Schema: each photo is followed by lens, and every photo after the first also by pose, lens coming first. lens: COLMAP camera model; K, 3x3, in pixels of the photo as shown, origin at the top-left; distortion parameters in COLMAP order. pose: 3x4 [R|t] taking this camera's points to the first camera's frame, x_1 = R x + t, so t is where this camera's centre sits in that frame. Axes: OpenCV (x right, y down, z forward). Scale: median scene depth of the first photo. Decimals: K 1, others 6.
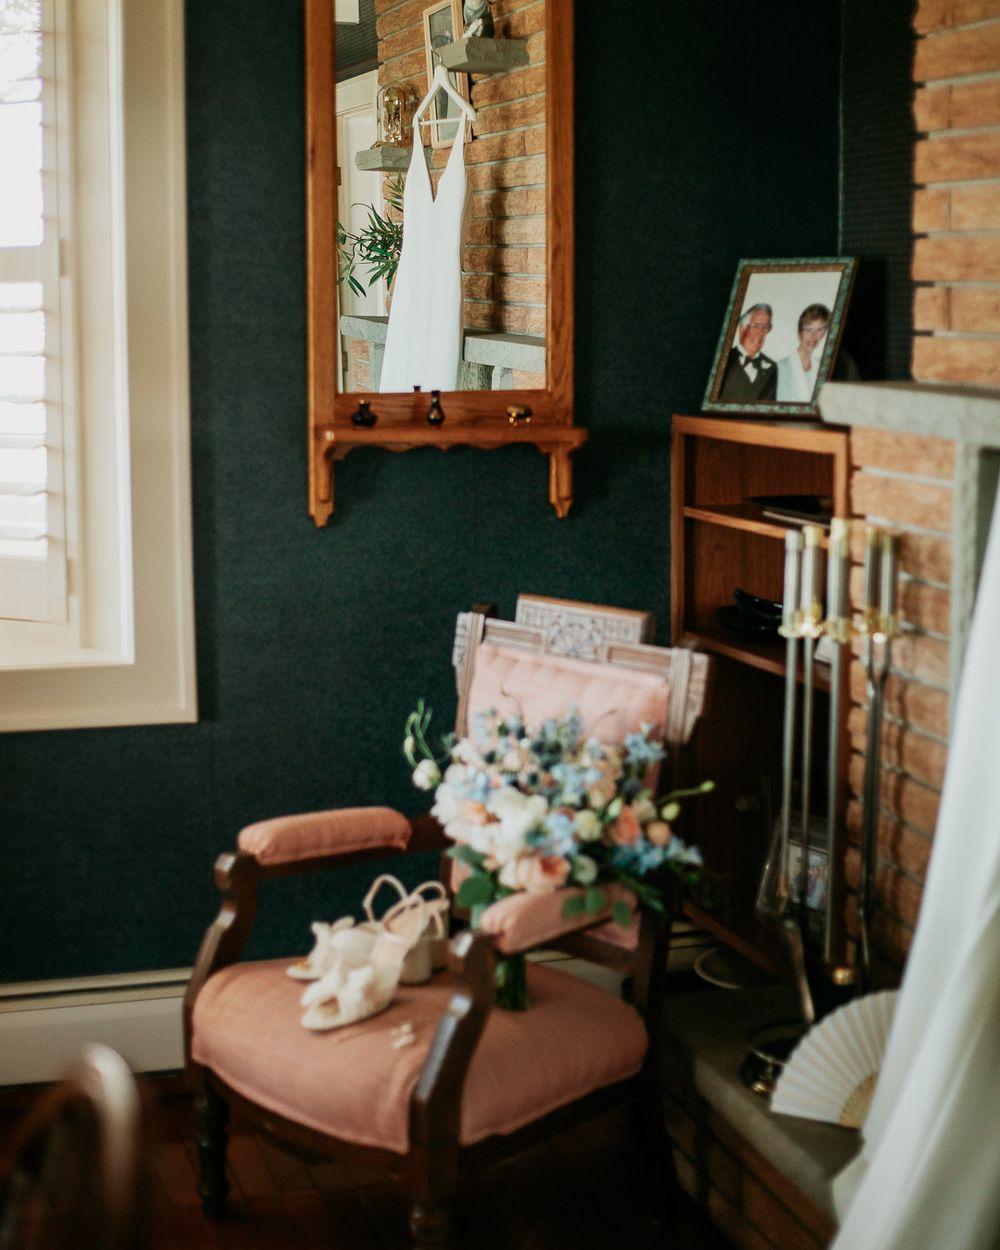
lens RADIAL K [[3092.3, 0, 500.0], [0, 3092.3, 625.0], [0, 0, 1]] dist [-0.106055, -0.081617]
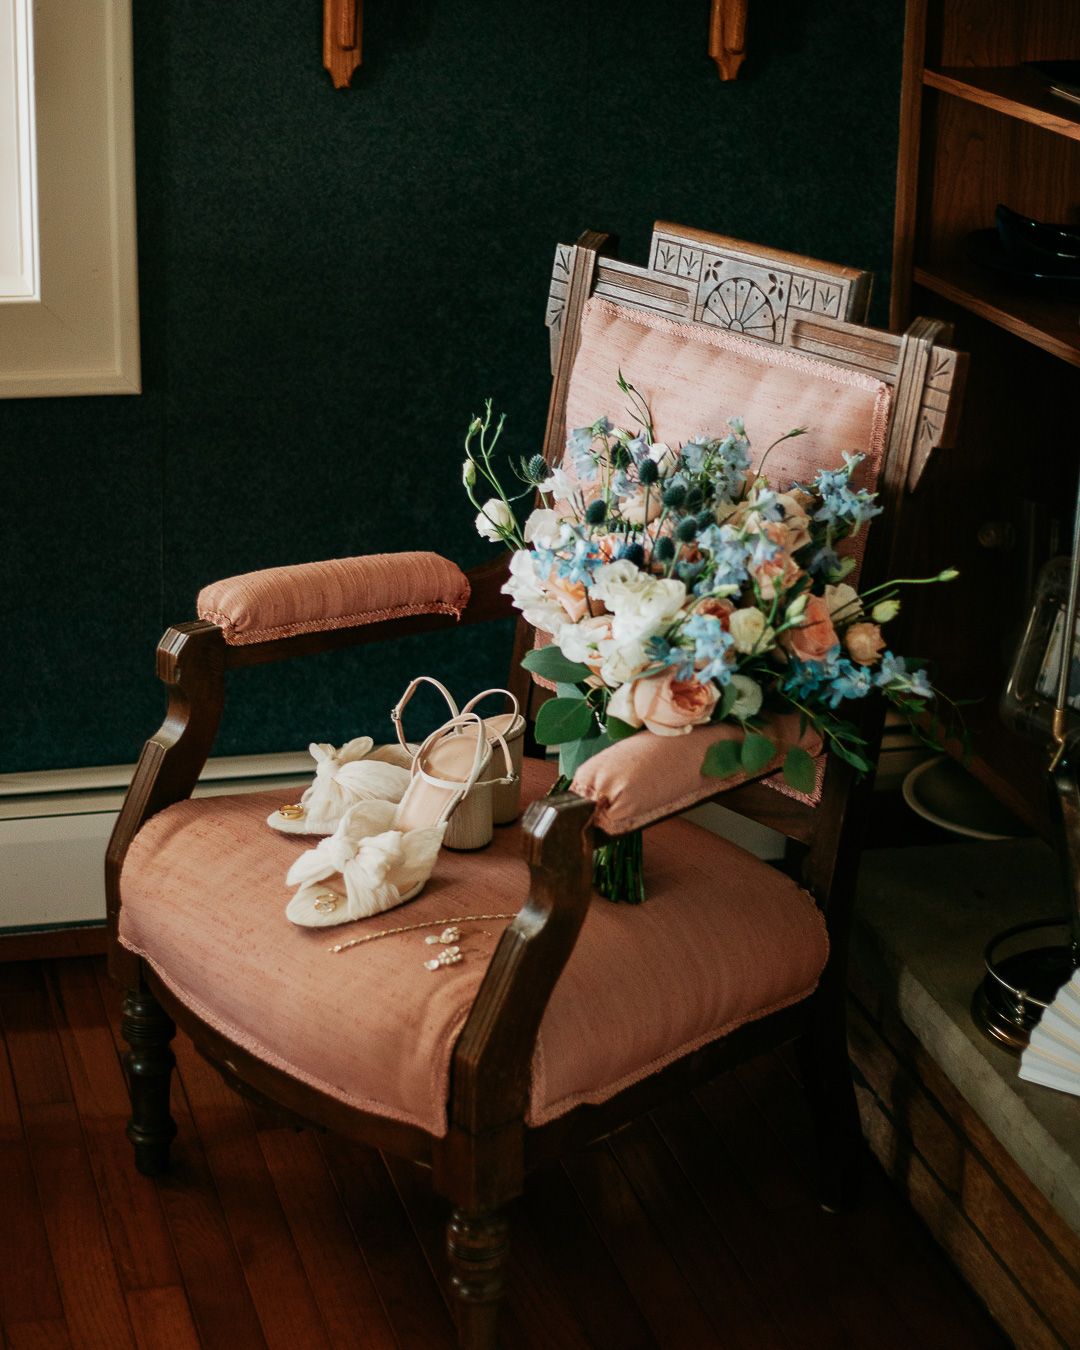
lens RADIAL K [[3339.7, 0, 540.0], [0, 3339.7, 675.0], [0, 0, 1]] dist [-0.106055, -0.081617]
pose [[0.999132, 0.036281, -0.020461, 0.000273], [-0.030641, 0.972945, 0.228997, -0.075730], [0.028216, -0.228171, 0.973212, 0.338782]]
